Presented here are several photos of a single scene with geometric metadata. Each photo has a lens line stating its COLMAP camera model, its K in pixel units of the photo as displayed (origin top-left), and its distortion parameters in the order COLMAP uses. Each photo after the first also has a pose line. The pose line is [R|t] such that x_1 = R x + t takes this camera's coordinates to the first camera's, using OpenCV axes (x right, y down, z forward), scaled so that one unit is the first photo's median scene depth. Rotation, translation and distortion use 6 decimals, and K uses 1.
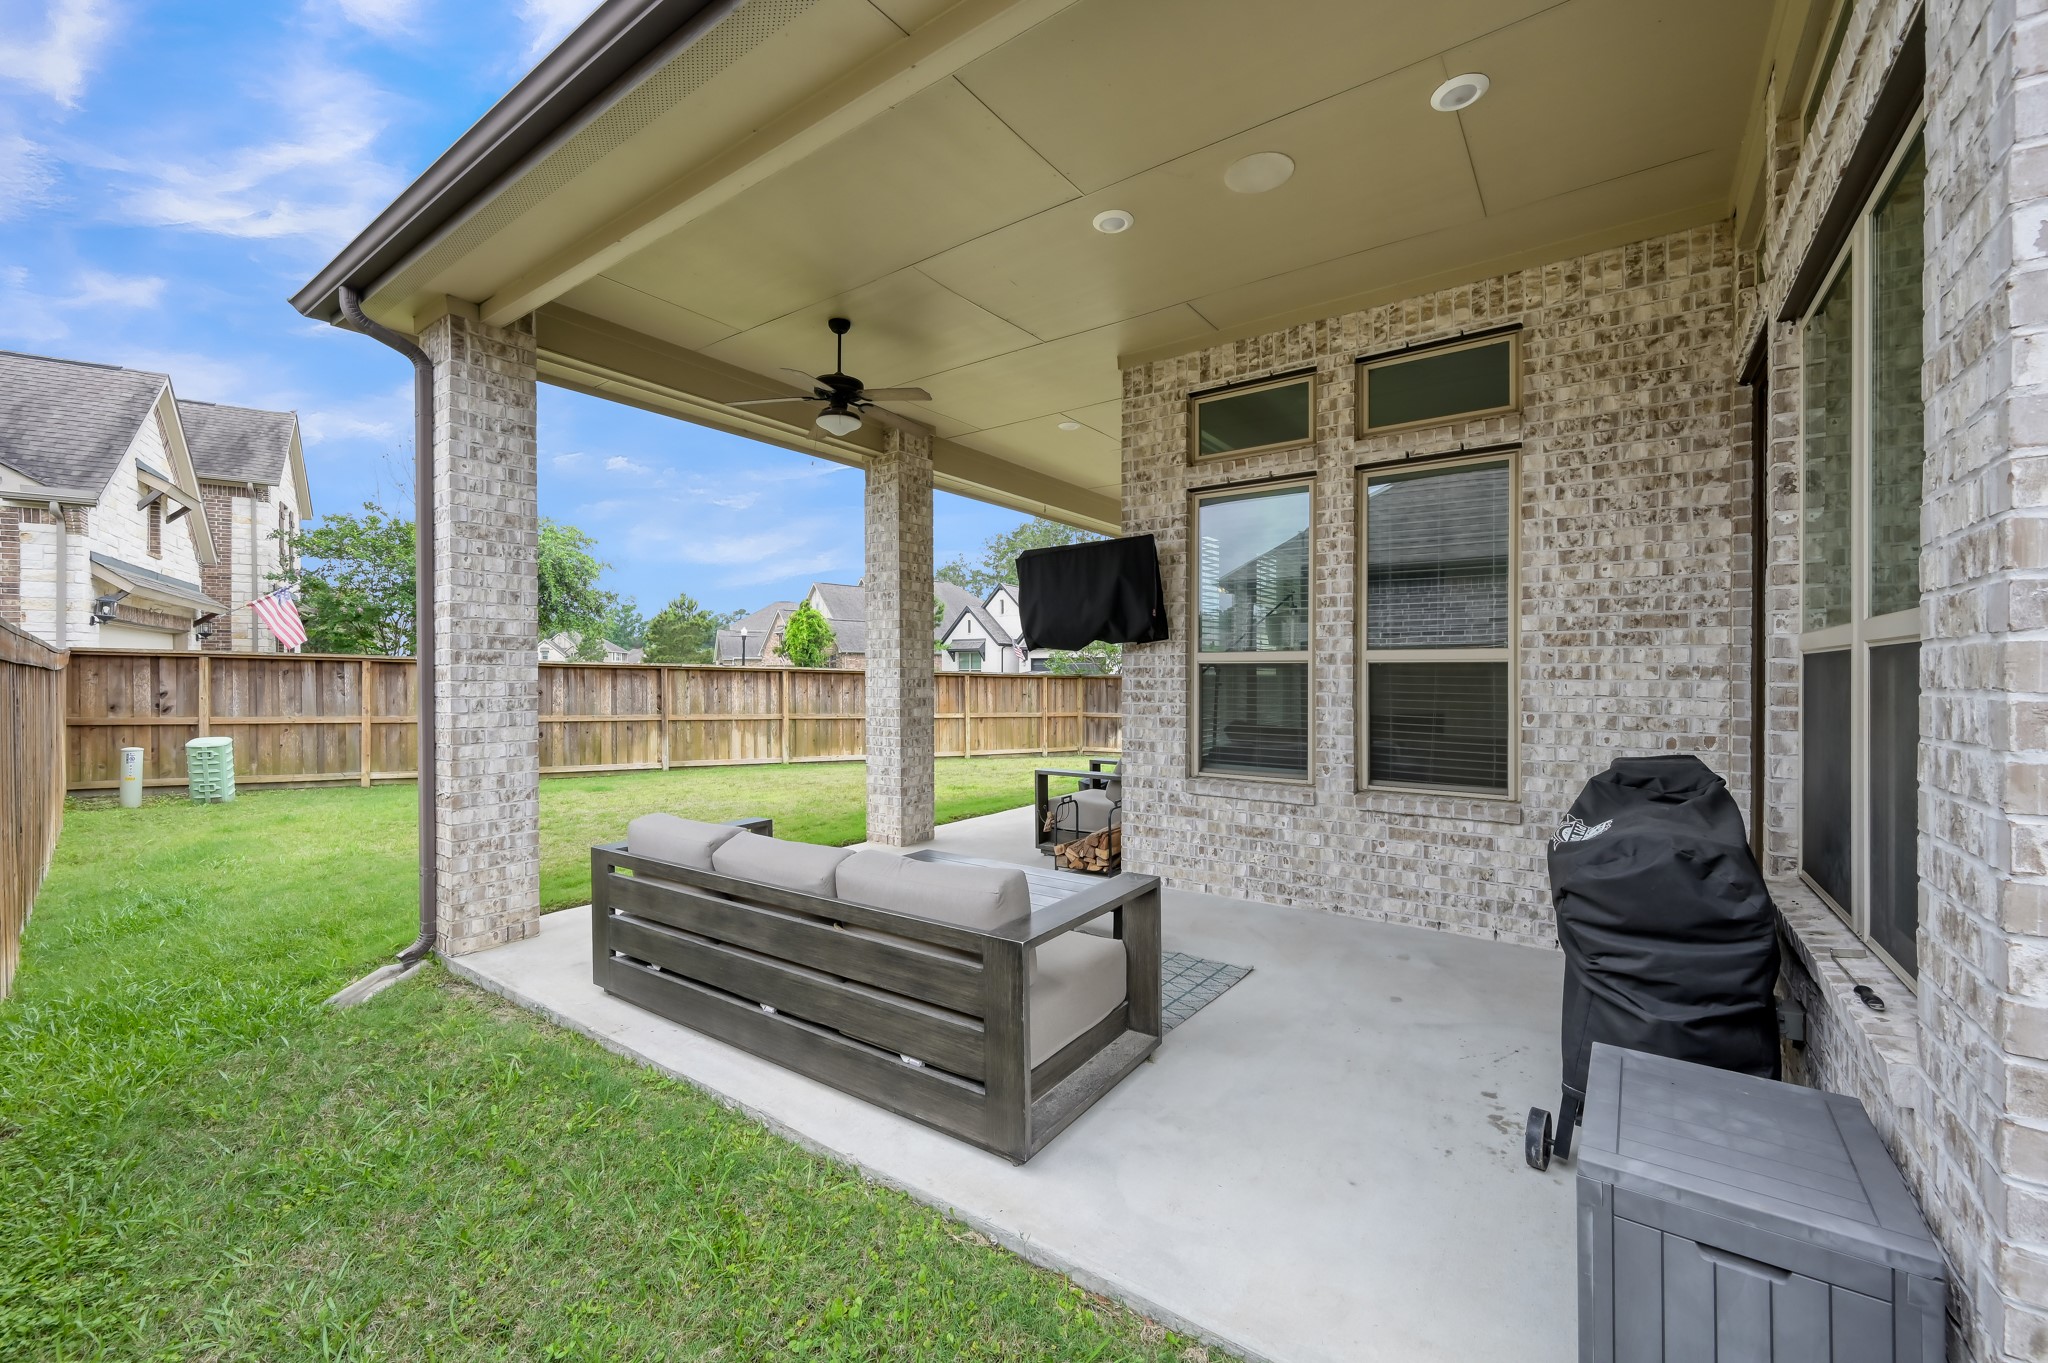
lens RADIAL K [[814.1, 0, 1023.2], [0, 814.1, 679.7], [0, 0, 1]] dist [0.001907, 0.000063]
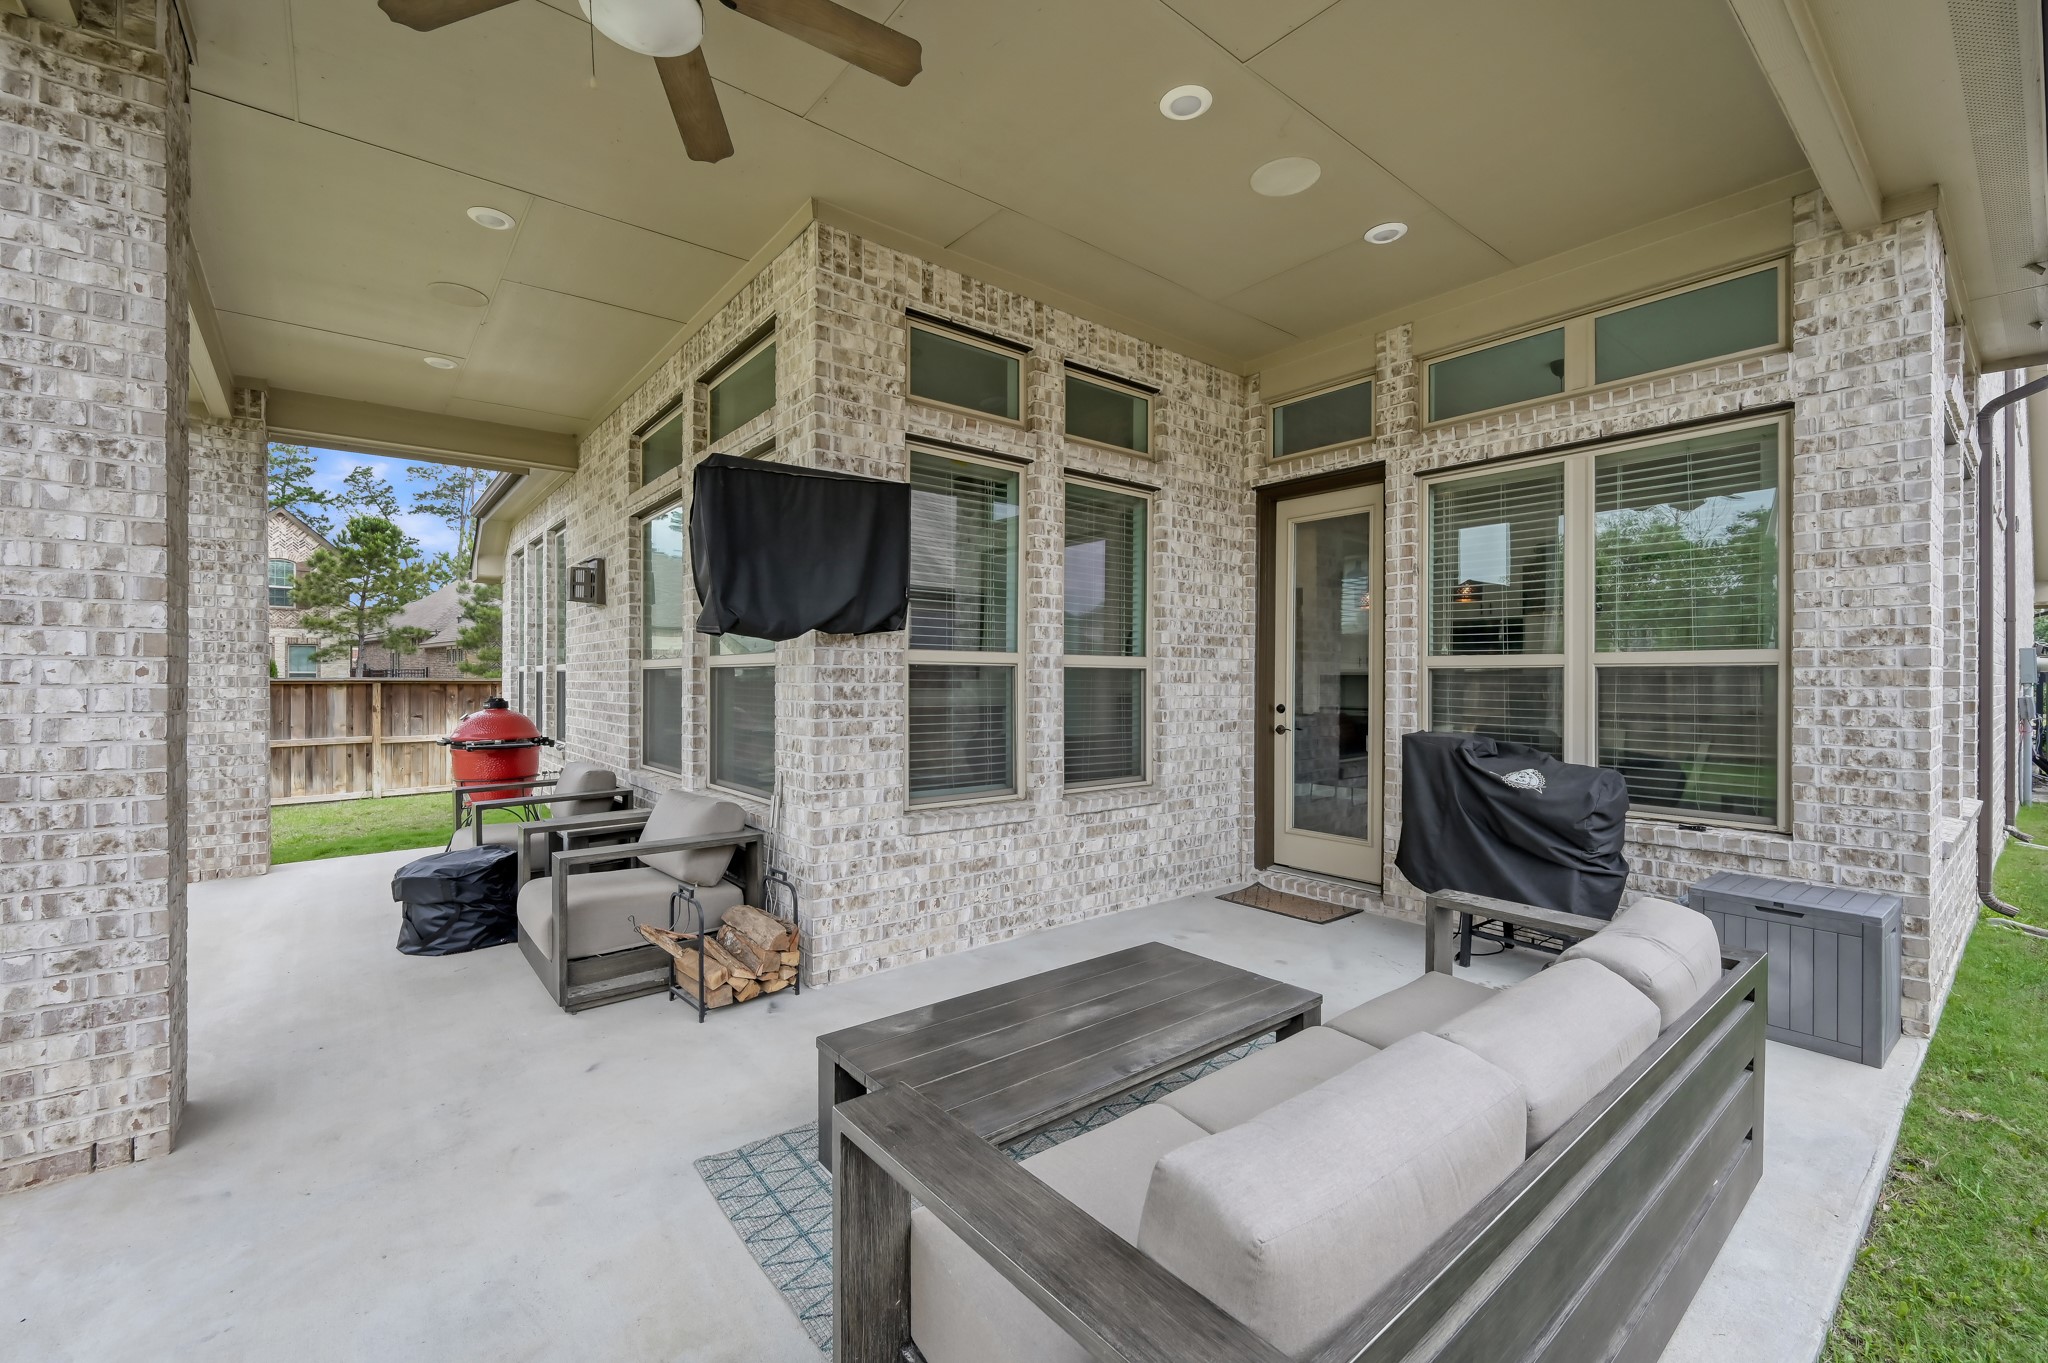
lens RADIAL K [[847.4, 0, 1016.6], [0, 847.4, 678.5], [0, 0, 1]] dist [0.000508, 0.000296]
pose [[0.269258, 0.002216, 0.963065, -0.539468], [0.003858, 0.999987, -0.003380, -0.003254], [-0.963060, 0.004625, 0.269246, 0.705713]]
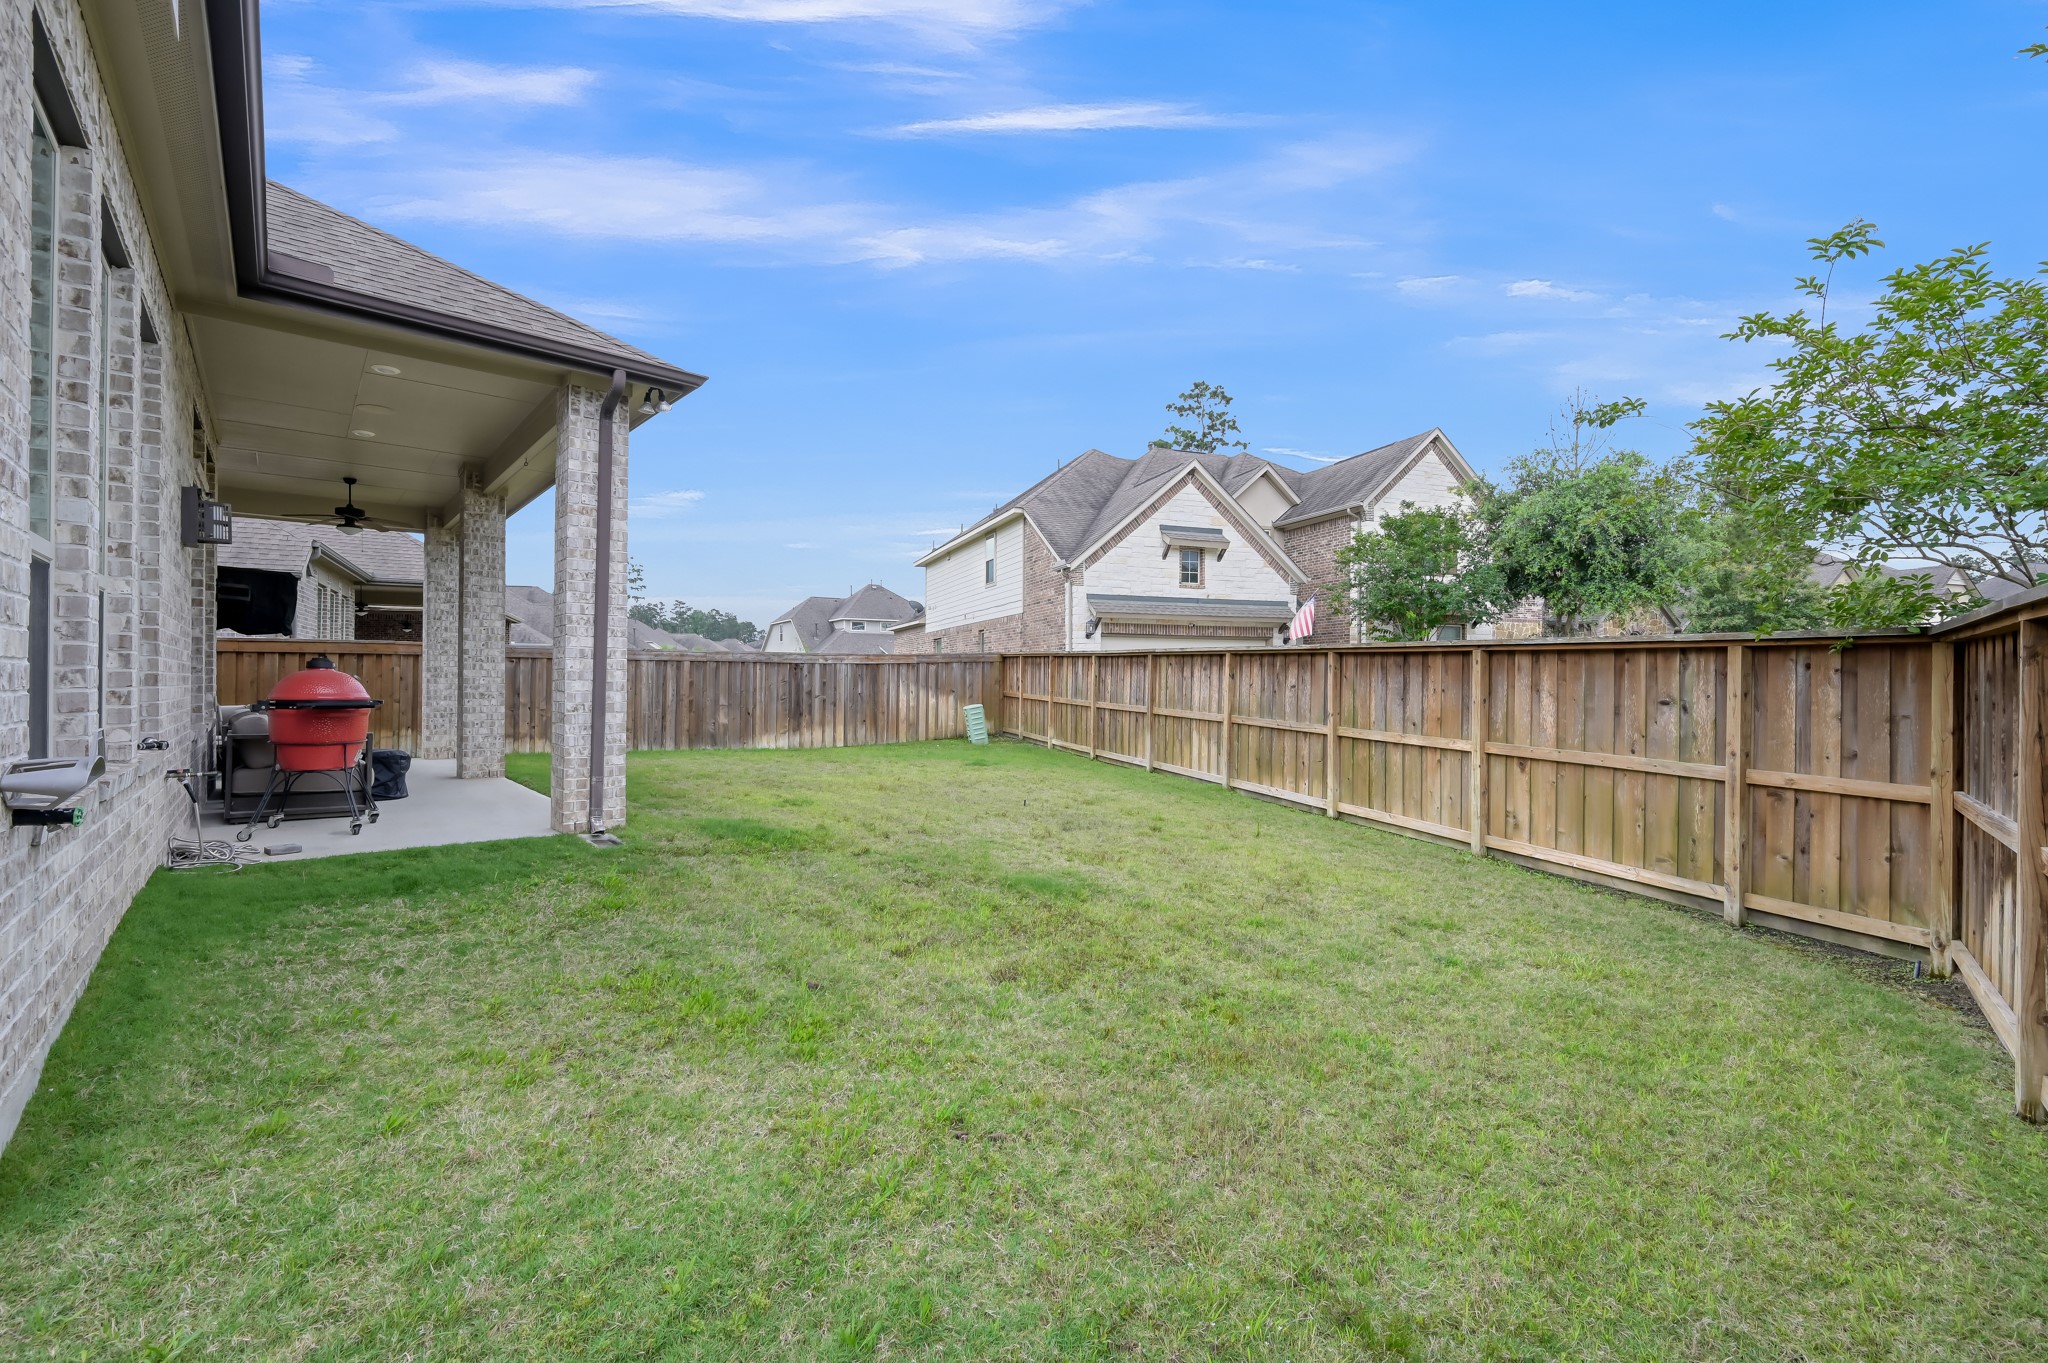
lens RADIAL K [[862.3, 0, 1027.0], [0, 862.3, 678.9], [0, 0, 1]] dist [-0.002302, -0.000156]
pose [[-0.238128, -0.001829, -0.971232, 1.383610], [-0.007412, 0.999973, -0.000066, 0.039636], [0.971205, 0.007183, -0.238135, 3.032962]]
